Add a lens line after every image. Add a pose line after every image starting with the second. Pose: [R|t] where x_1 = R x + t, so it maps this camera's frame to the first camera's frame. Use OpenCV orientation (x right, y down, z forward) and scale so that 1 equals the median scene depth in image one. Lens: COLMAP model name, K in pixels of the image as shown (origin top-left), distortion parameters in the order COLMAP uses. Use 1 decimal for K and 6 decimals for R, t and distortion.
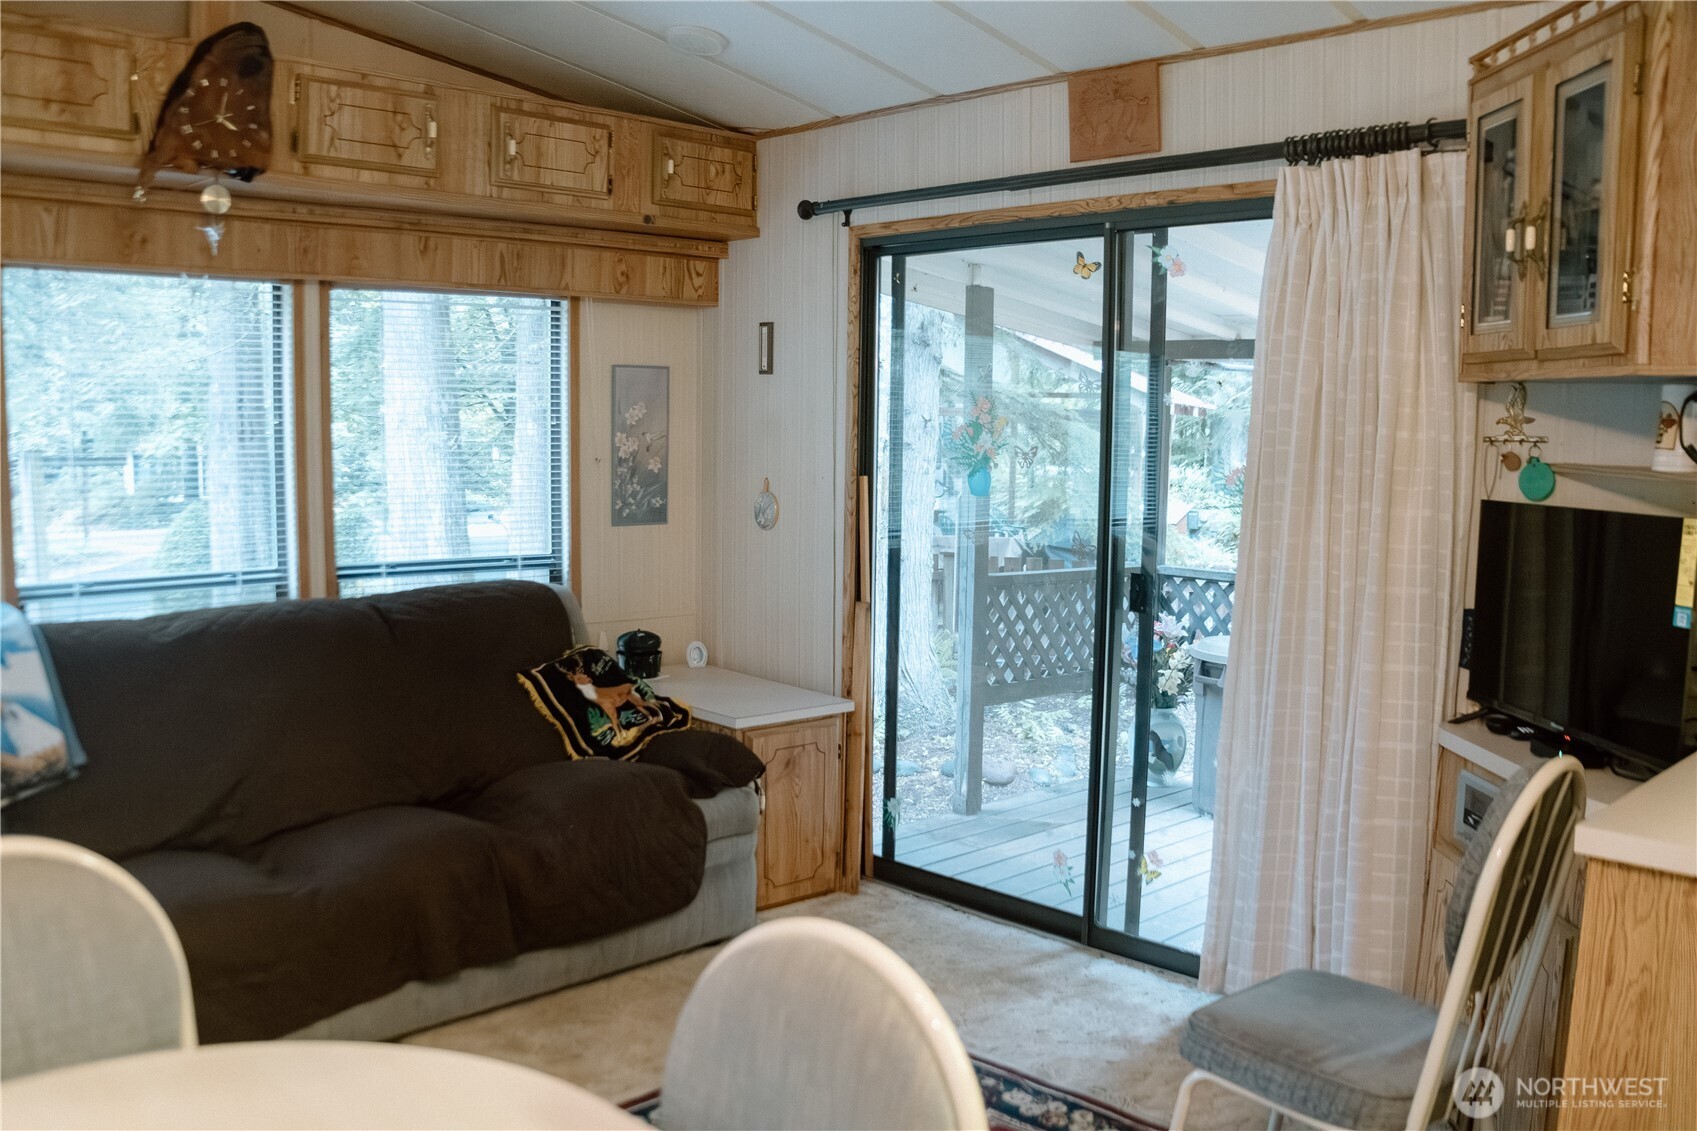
lens RADIAL K [[1442.0, 0, 851.6], [0, 1442.0, 600.1], [0, 0, 1]] dist [-0.204859, 0.151951]
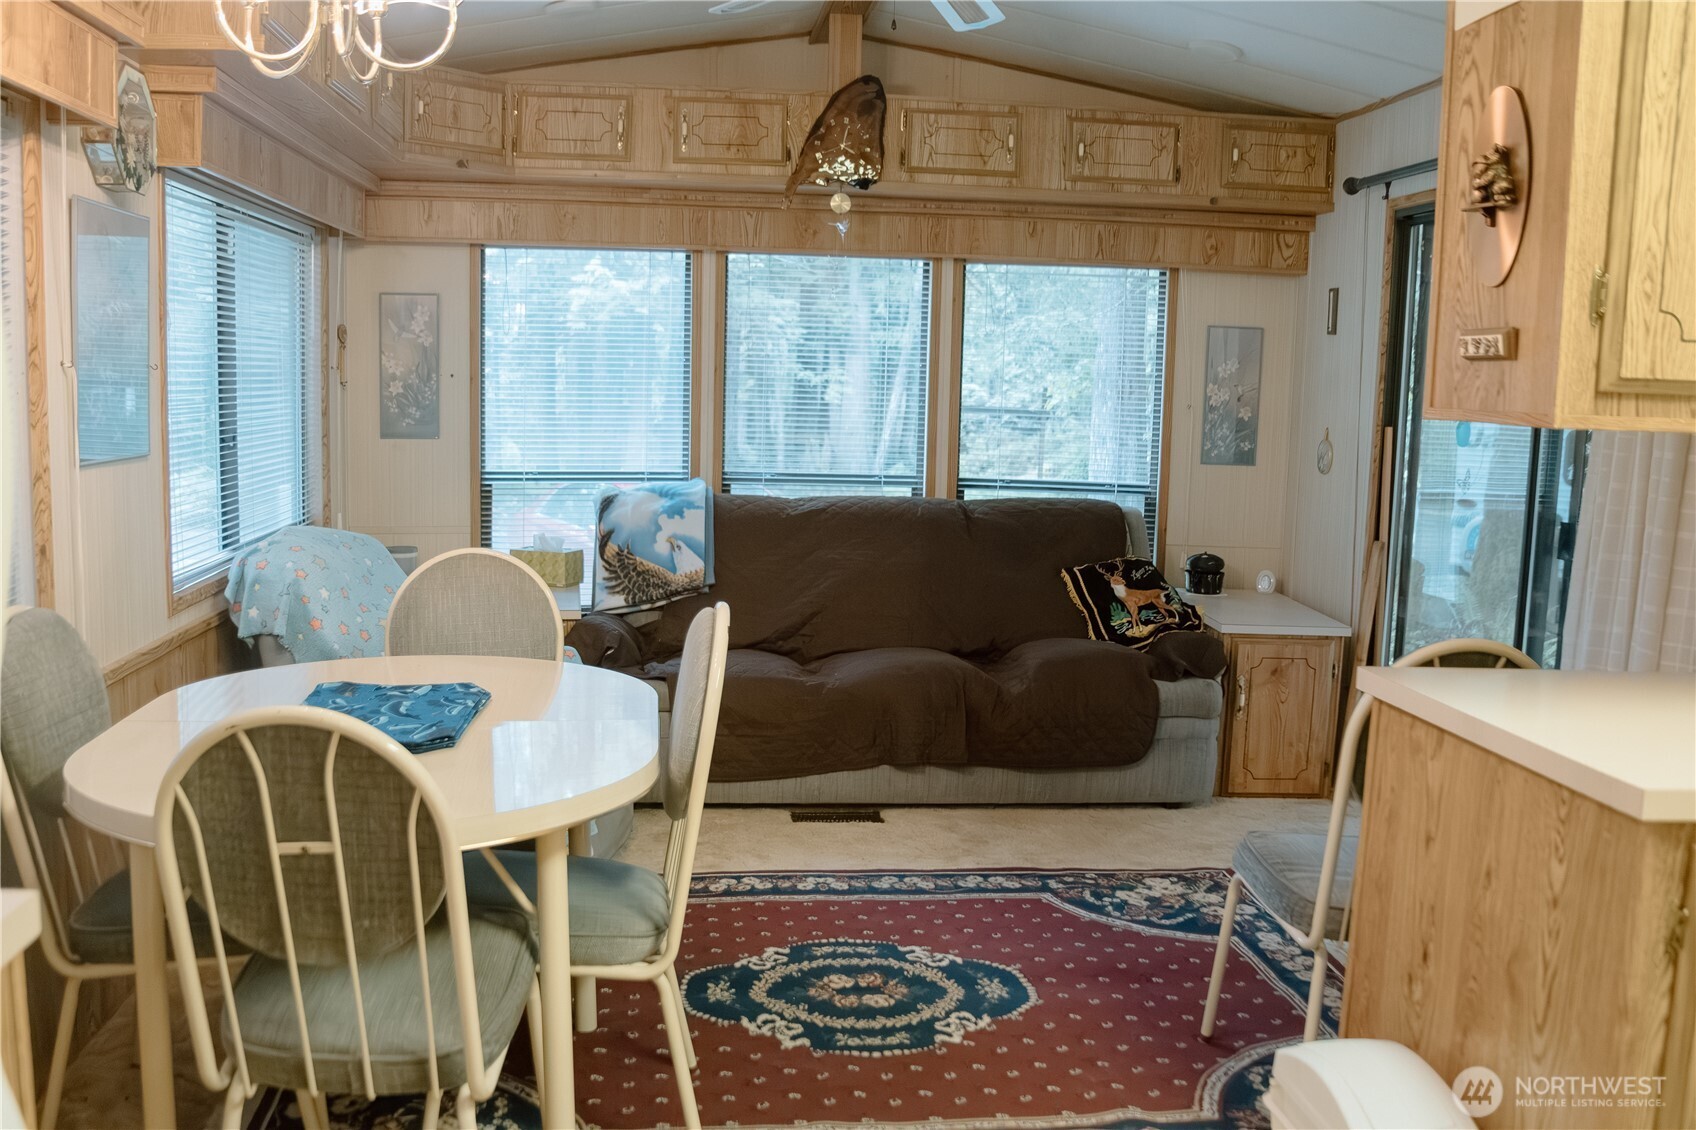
lens RADIAL K [[1480.7, 0, 819.9], [0, 1480.7, 545.6], [0, 0, 1]] dist [-0.129202, 0.127690]
pose [[0.775961, 0.080738, -0.625592, 0.410515], [-0.094657, 0.995448, 0.011062, 0.036547], [0.623638, 0.050633, 0.780072, -0.146421]]
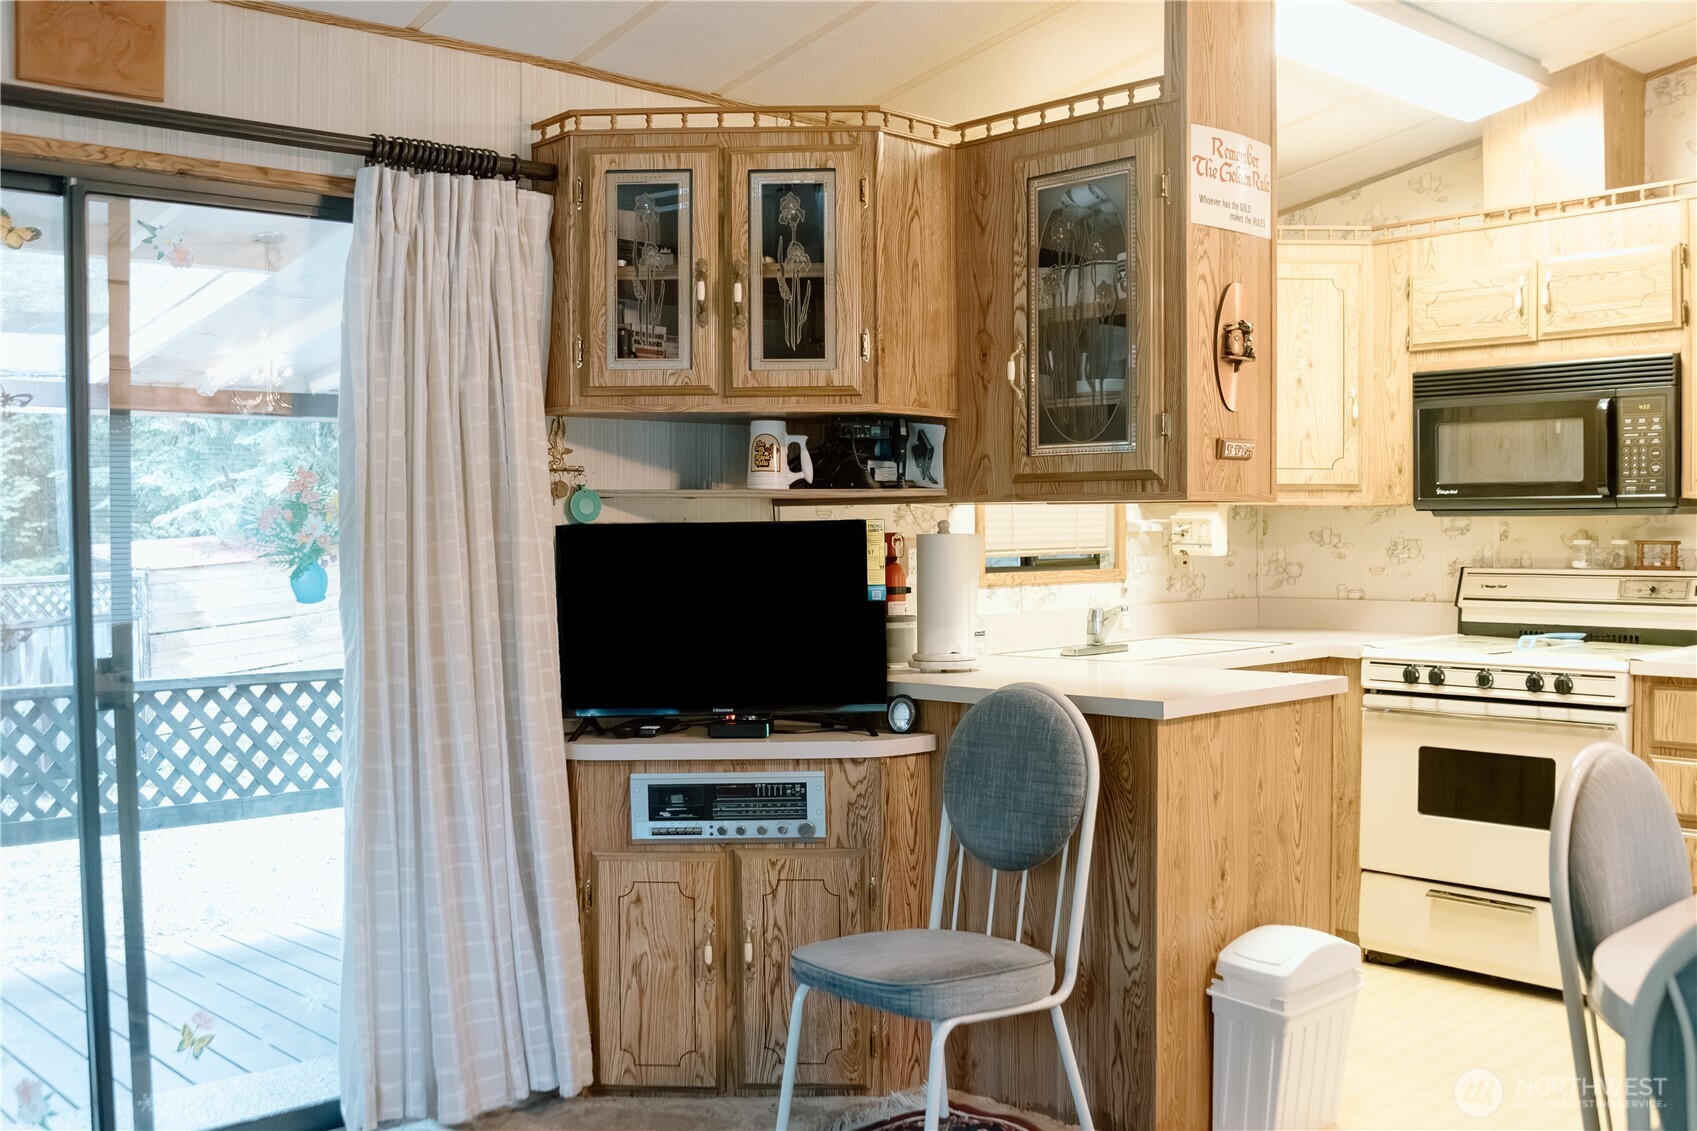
lens RADIAL K [[1631.5, 0, 837.2], [0, 1631.5, 595.2], [0, 0, 1]] dist [-0.169230, 0.161141]
pose [[0.038050, -0.053874, 0.997823, -0.546698], [0.129995, 0.990327, 0.048512, -0.038236], [-0.990784, 0.127866, 0.044686, 0.536005]]
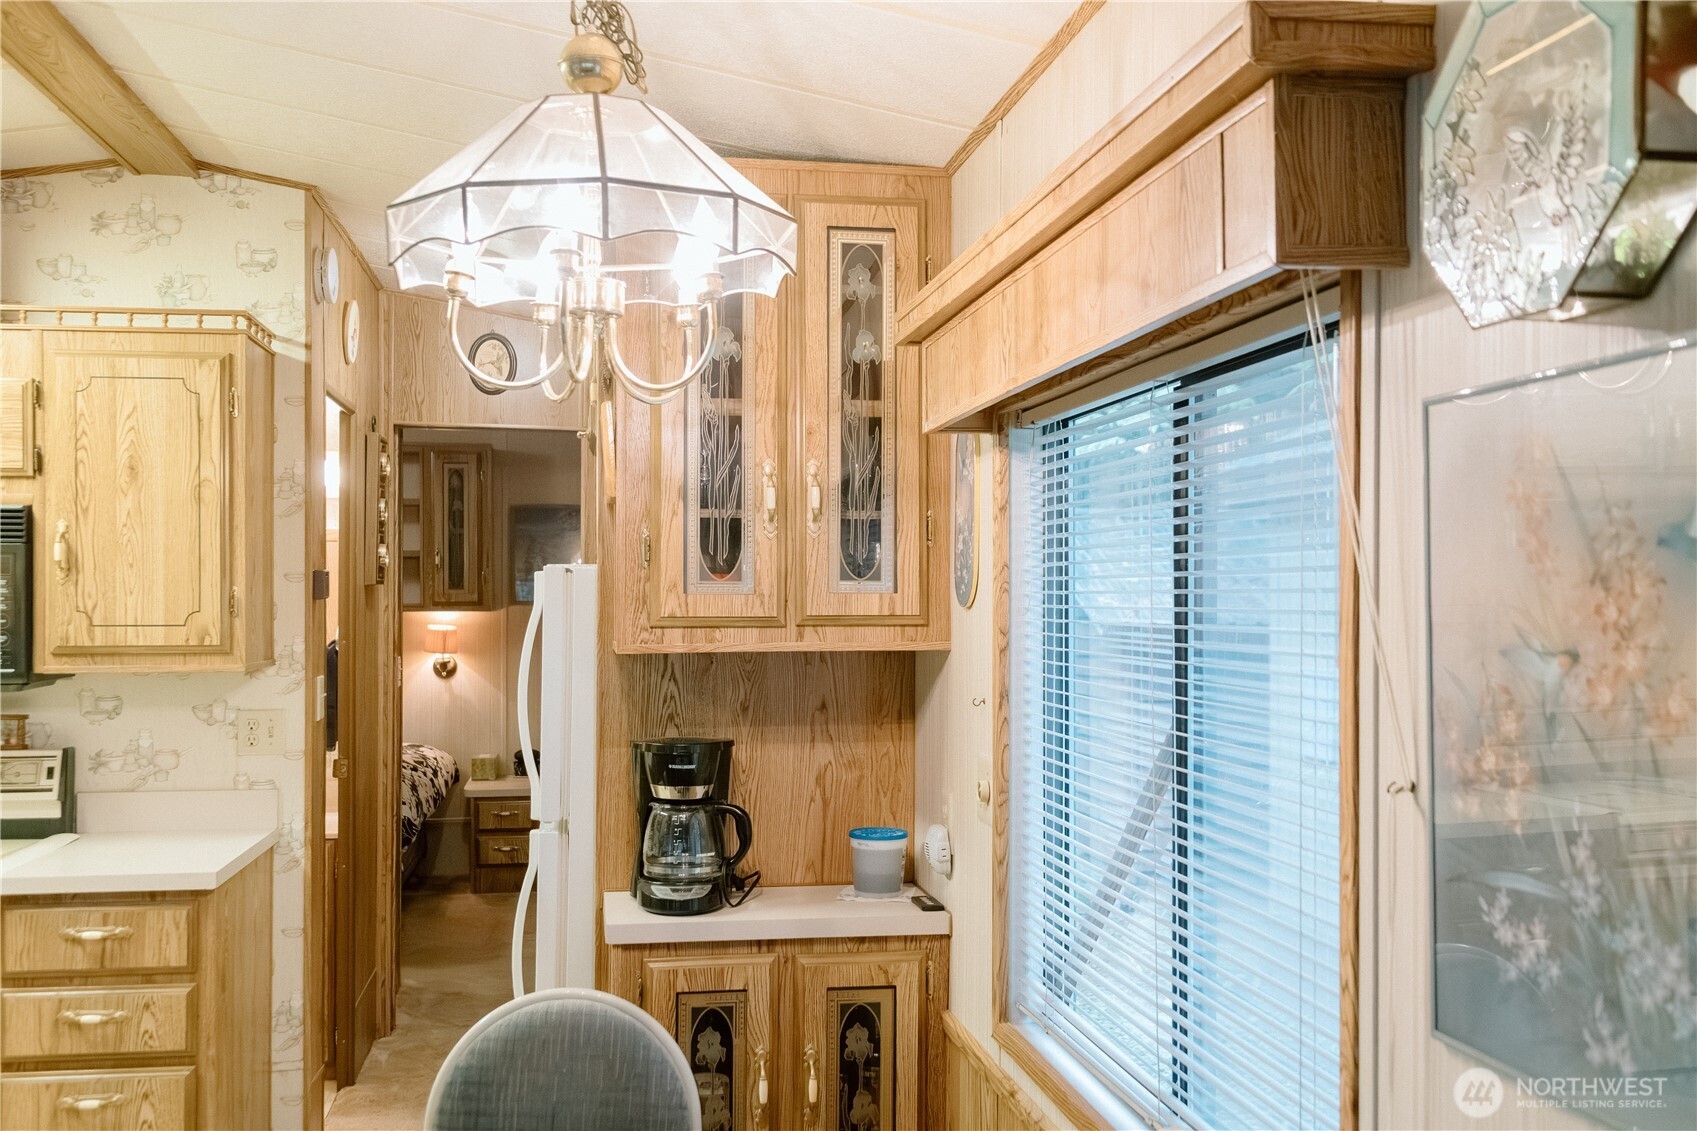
lens RADIAL K [[1567.7, 0, 844.4], [0, 1567.7, 583.3], [0, 0, 1]] dist [0.036042, -0.070307]
pose [[-0.815172, -0.011496, 0.579105, -0.382003], [0.056129, 0.993530, 0.098732, -0.092396], [-0.576493, 0.112989, -0.809252, 0.475808]]
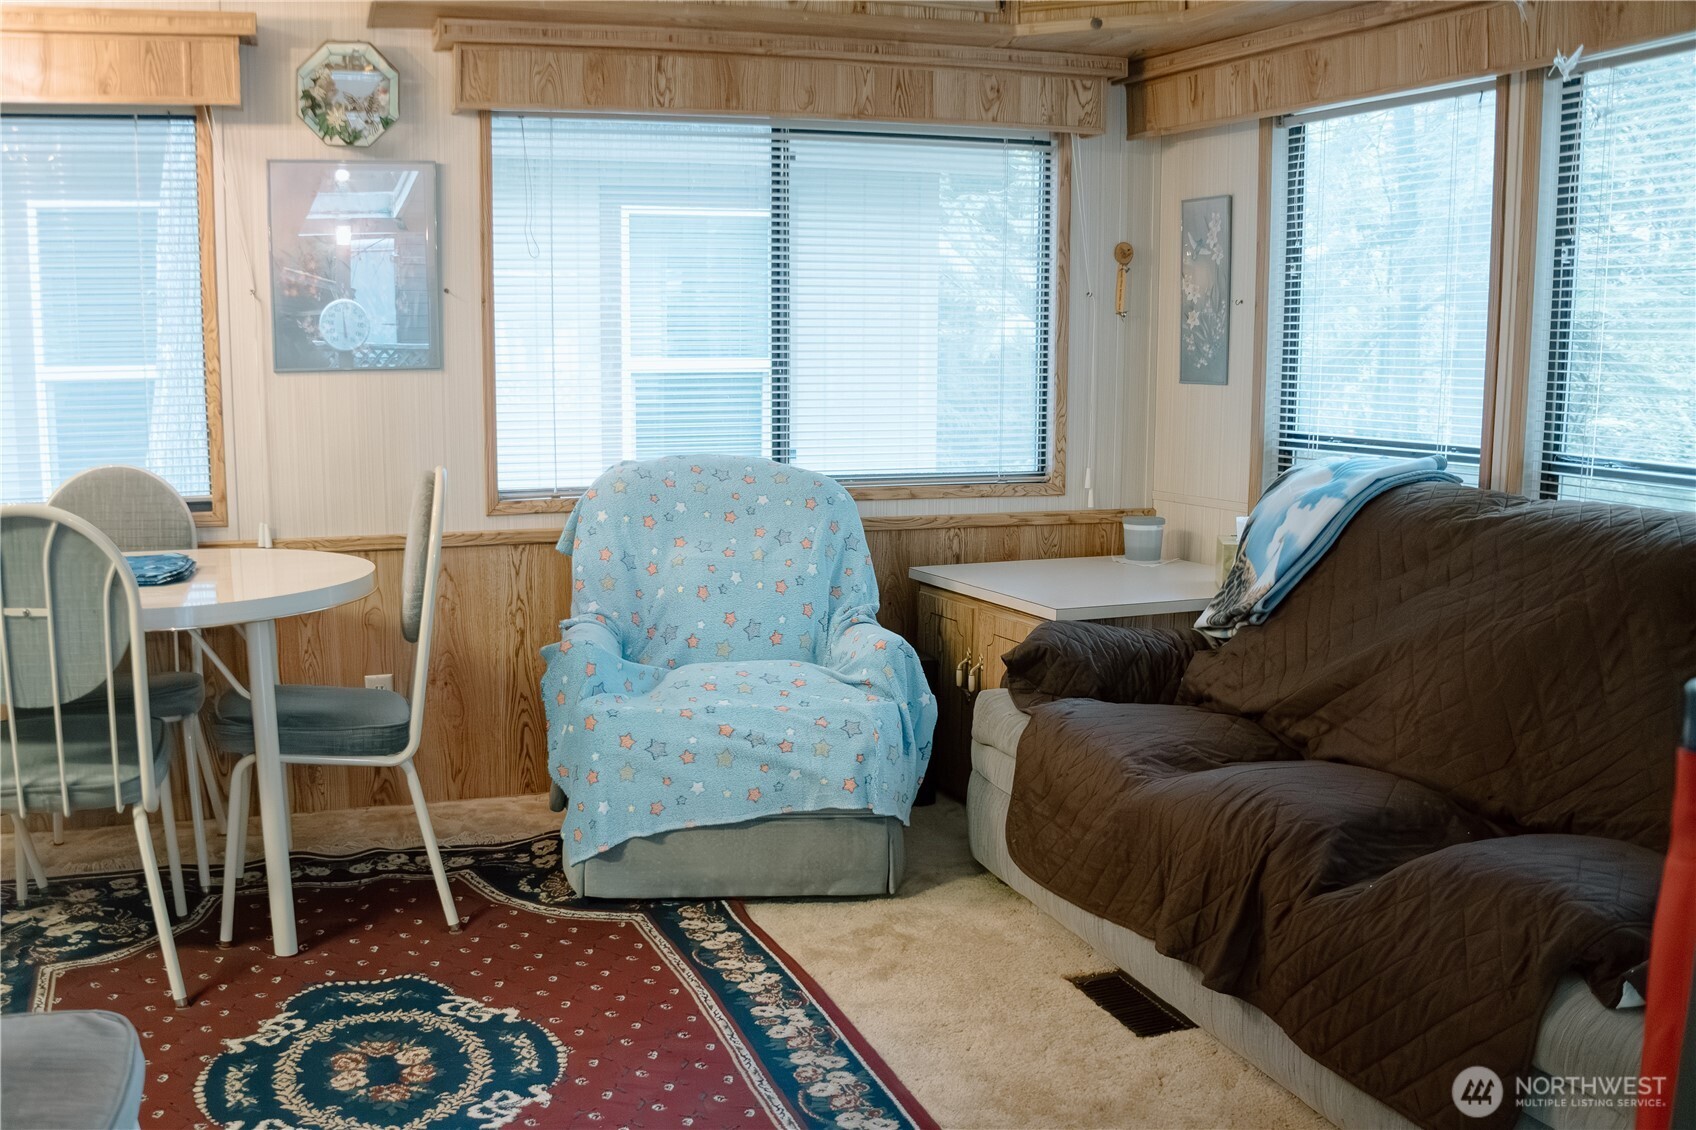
lens RADIAL K [[1596.5, 0, 844.4], [0, 1596.5, 608.6], [0, 0, 1]] dist [-0.236956, 0.184732]
pose [[-0.438737, 0.136419, -0.888201, 0.402765], [-0.119723, 0.970724, 0.208232, -0.053324], [0.890605, 0.197697, -0.409560, 0.873845]]
